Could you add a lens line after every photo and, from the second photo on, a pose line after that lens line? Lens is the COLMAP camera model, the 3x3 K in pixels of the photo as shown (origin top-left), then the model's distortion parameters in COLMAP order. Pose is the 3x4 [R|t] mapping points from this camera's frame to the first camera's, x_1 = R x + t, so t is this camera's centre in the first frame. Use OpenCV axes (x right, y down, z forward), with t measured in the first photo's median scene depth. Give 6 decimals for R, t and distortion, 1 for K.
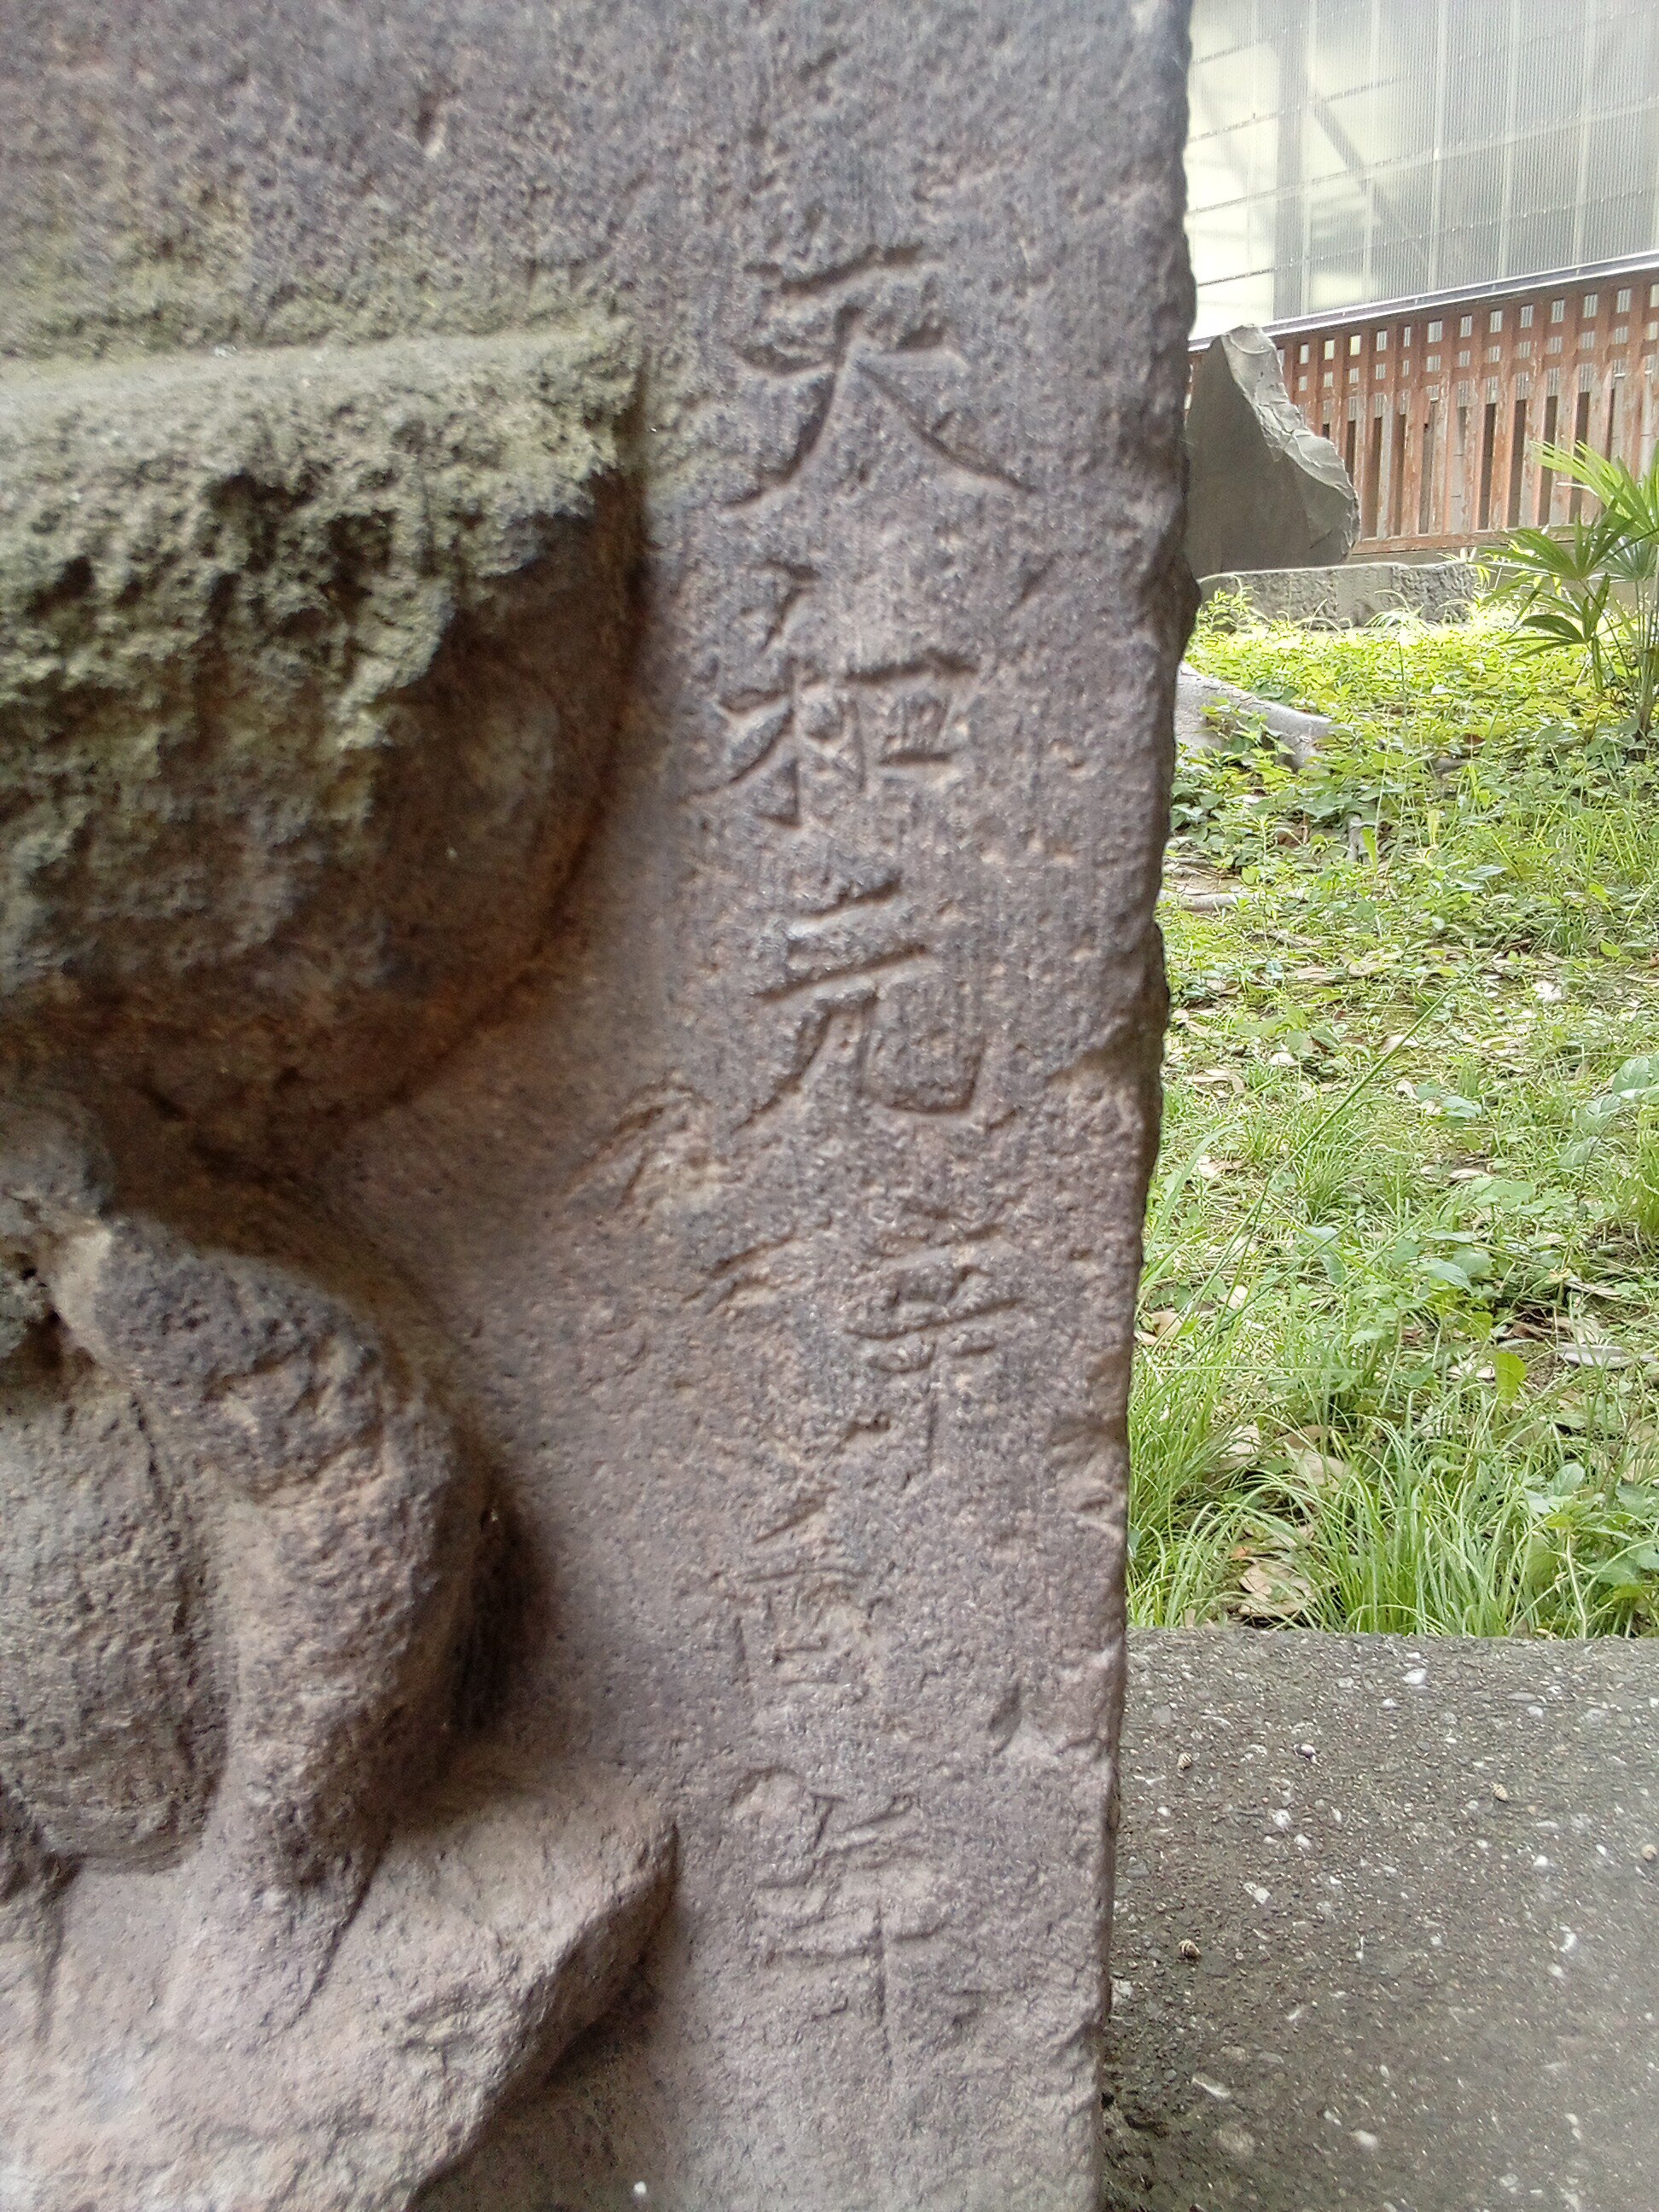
lens RADIAL K [[1841.3, 0, 840.1], [0, 1841.3, 1108.7], [0, 0, 1]] dist [0.051543, -0.072565]
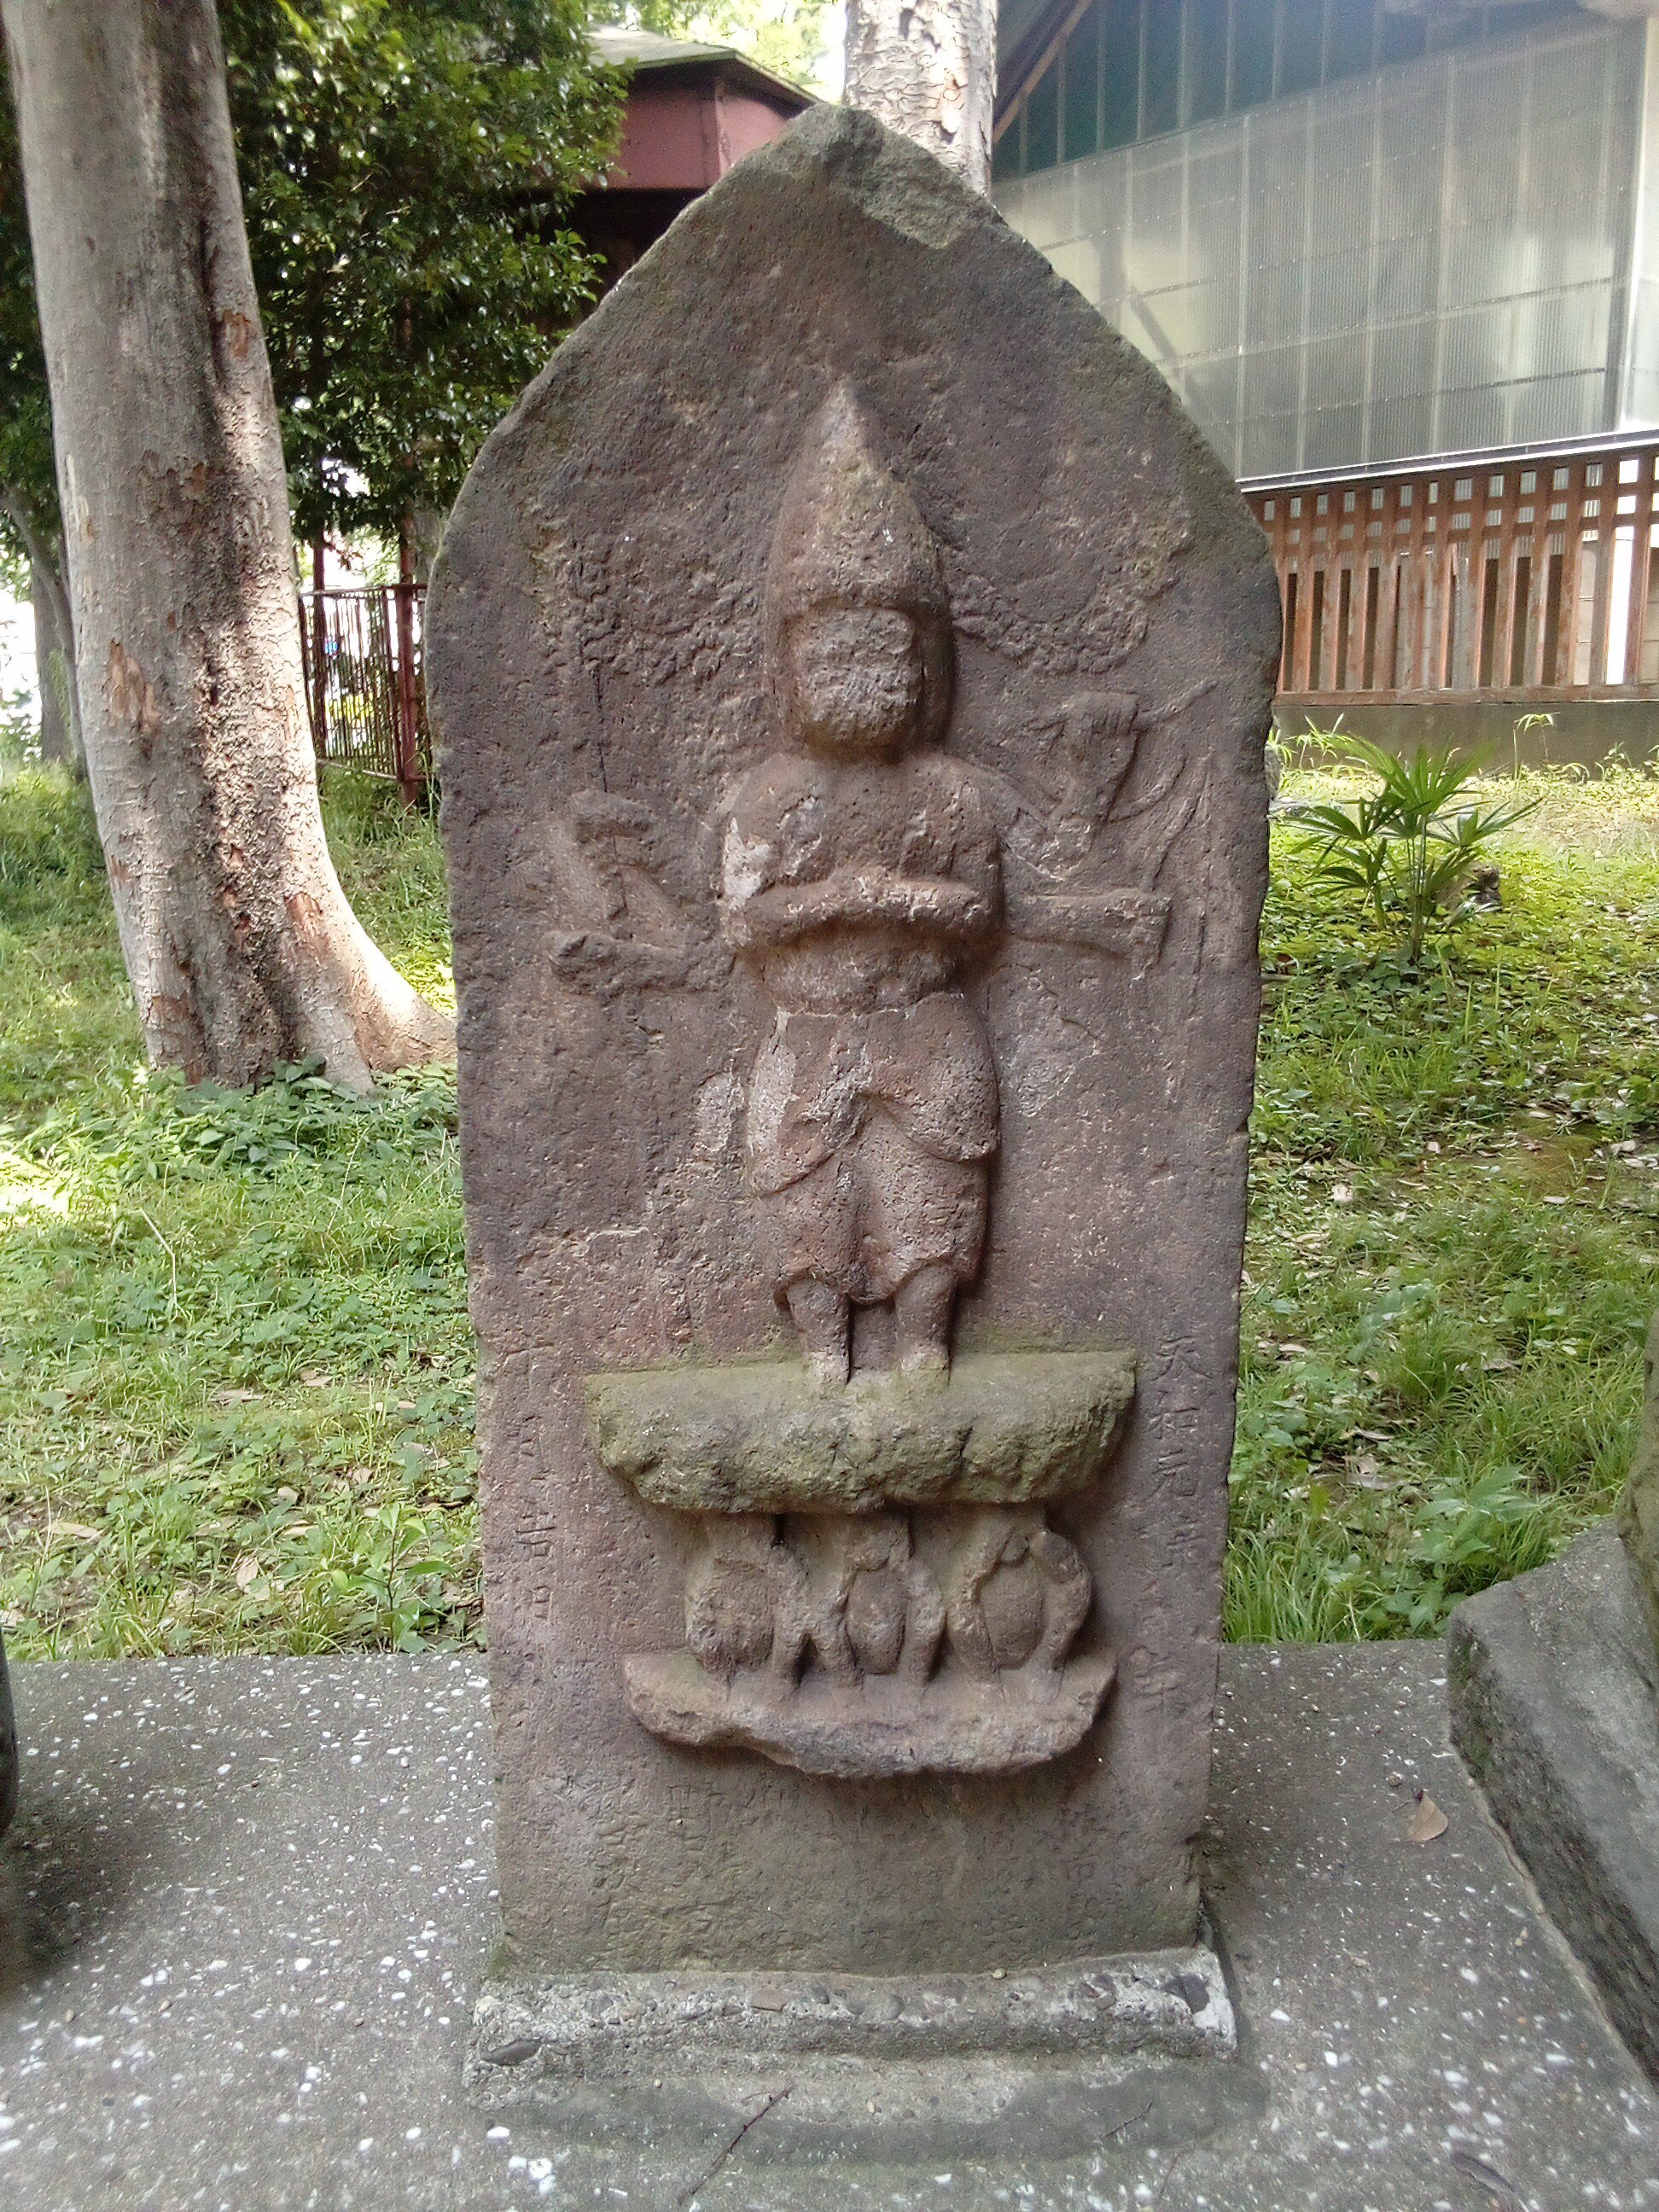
lens RADIAL K [[1836.2, 0, 839.8], [0, 1836.2, 1110.6], [0, 0, 1]] dist [0.078982, -0.130861]
pose [[0.995813, -0.004612, 0.091301, -0.112576], [0.008715, 0.998967, -0.044592, -0.069819], [-0.091002, 0.045201, 0.994824, -0.325928]]
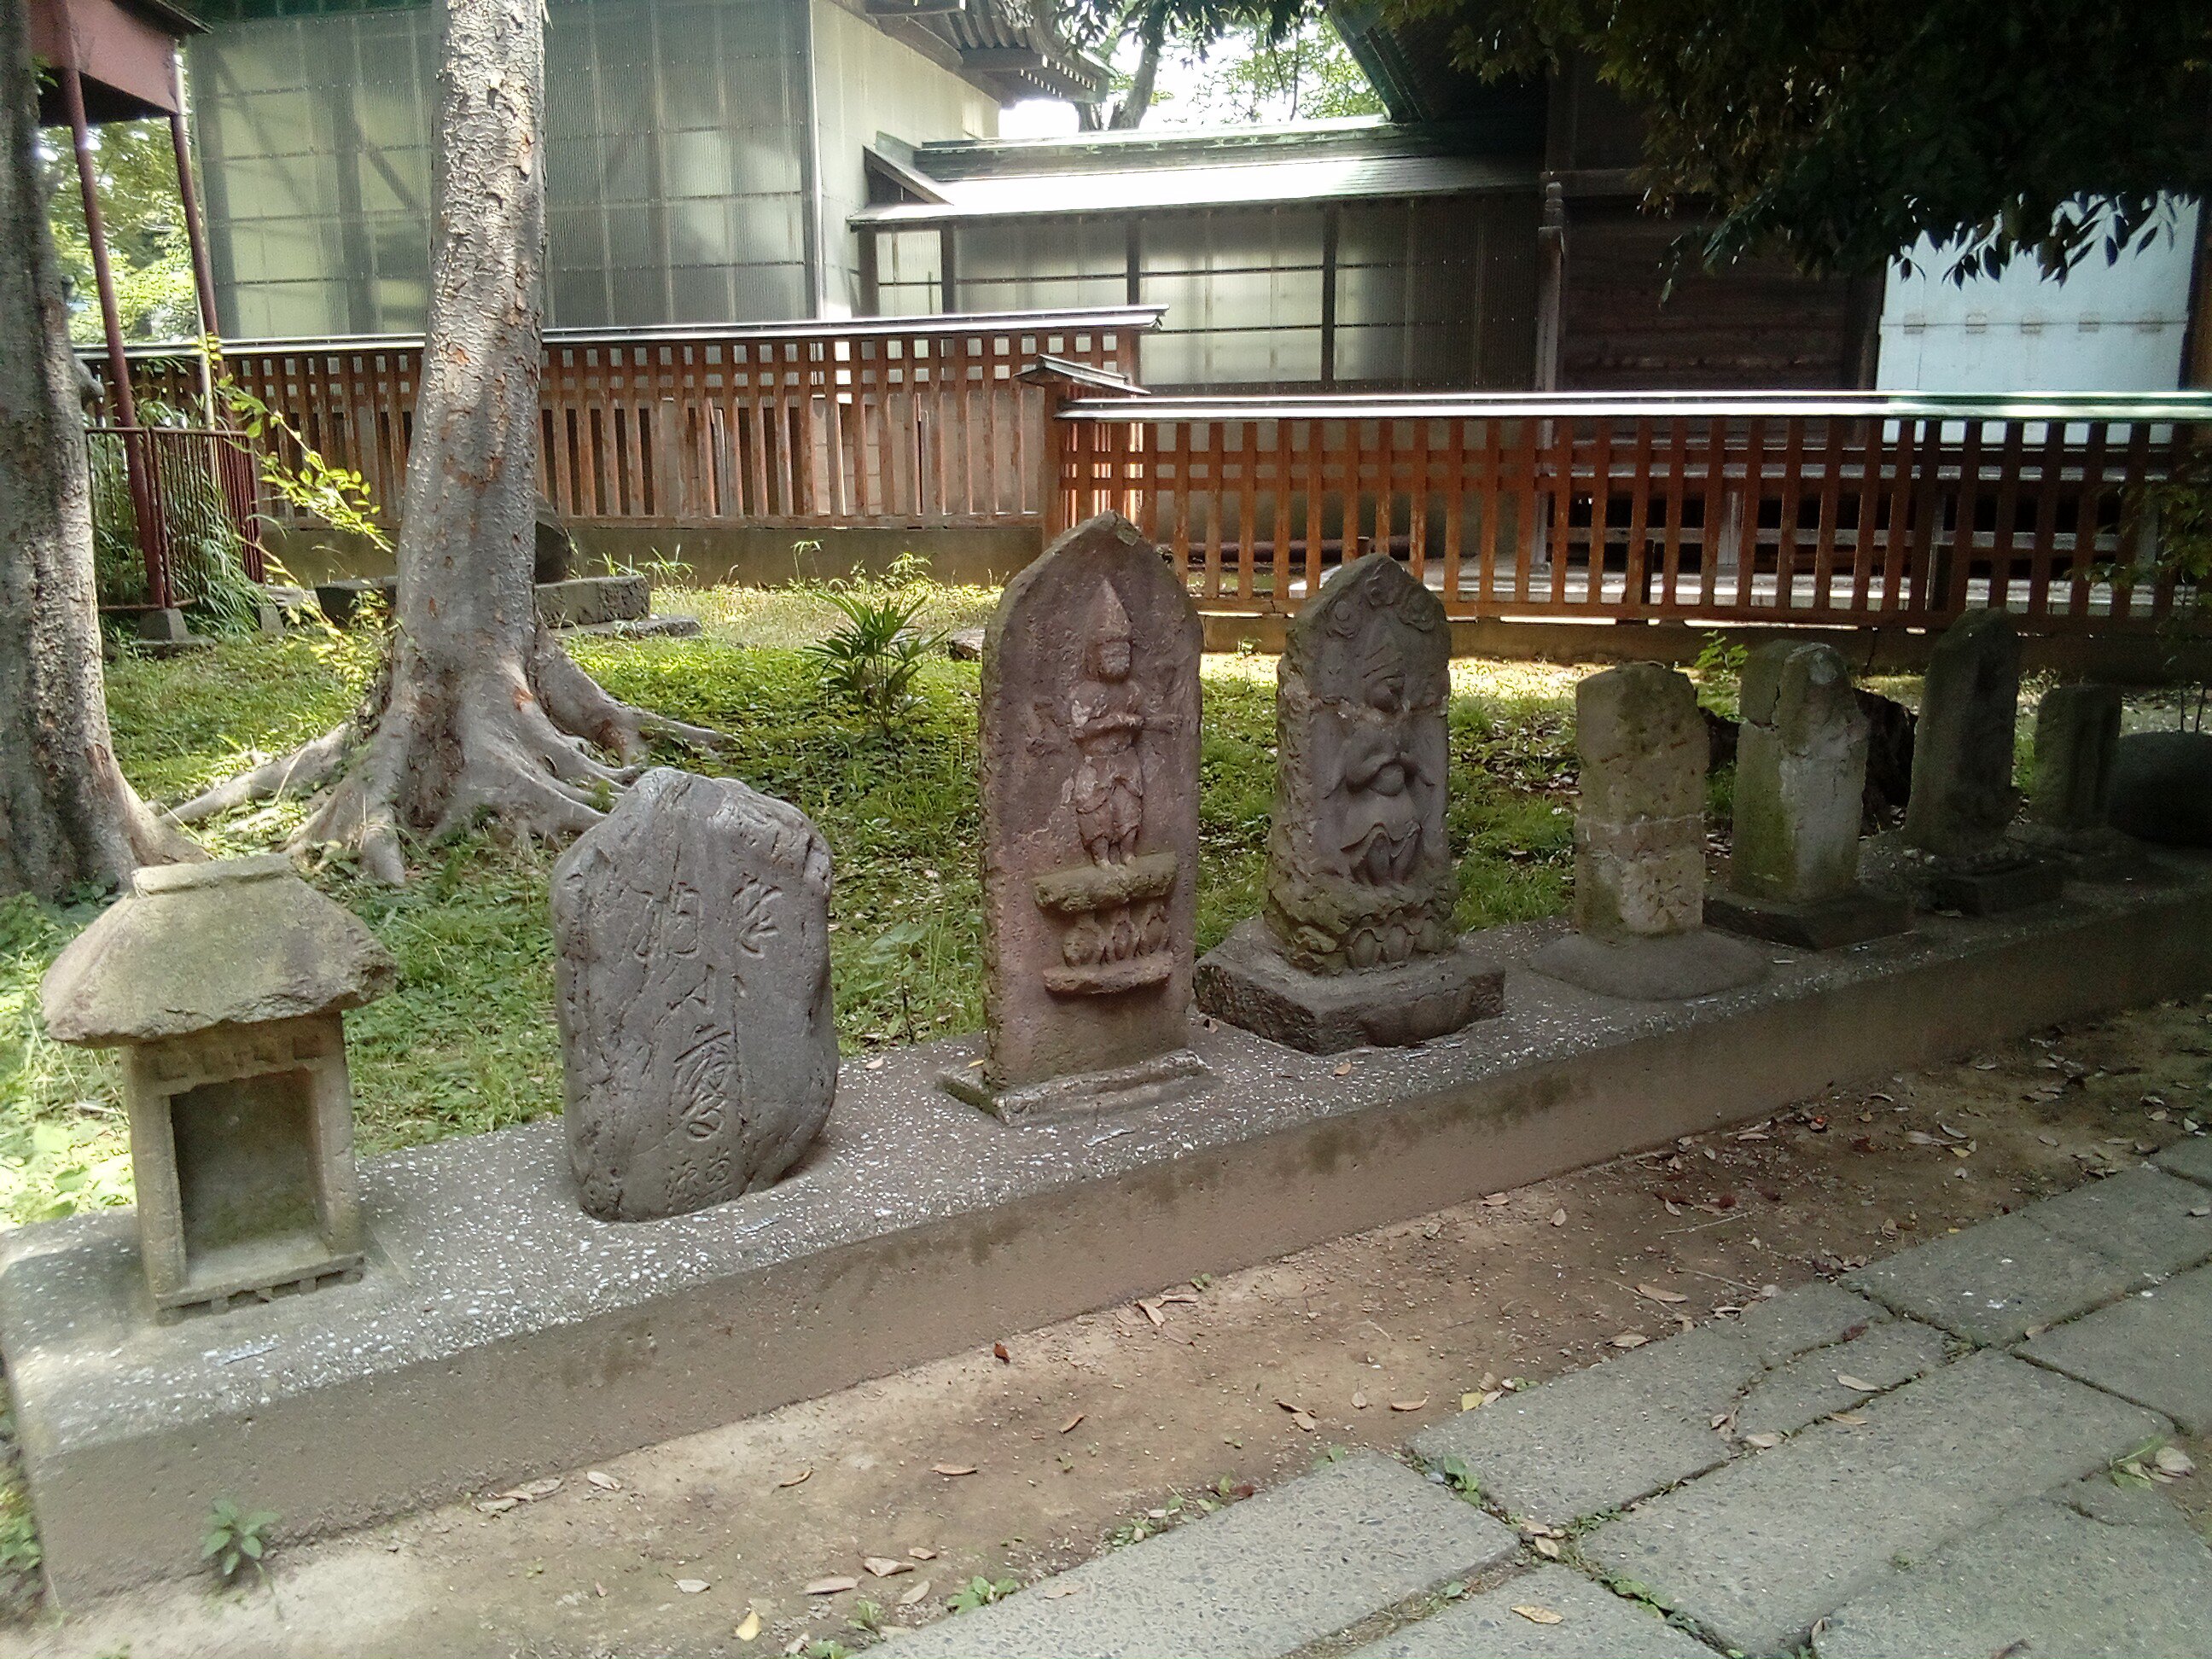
lens RADIAL K [[1841.3, 0, 1106.0], [0, 1841.3, 829.5], [0, 0, 1]] dist [0.051543, -0.072565]
pose [[0.778815, -0.096771, 0.619744, -0.890054], [0.148792, 0.988329, -0.032657, -0.013353], [-0.609351, 0.117647, 0.784124, -0.958249]]
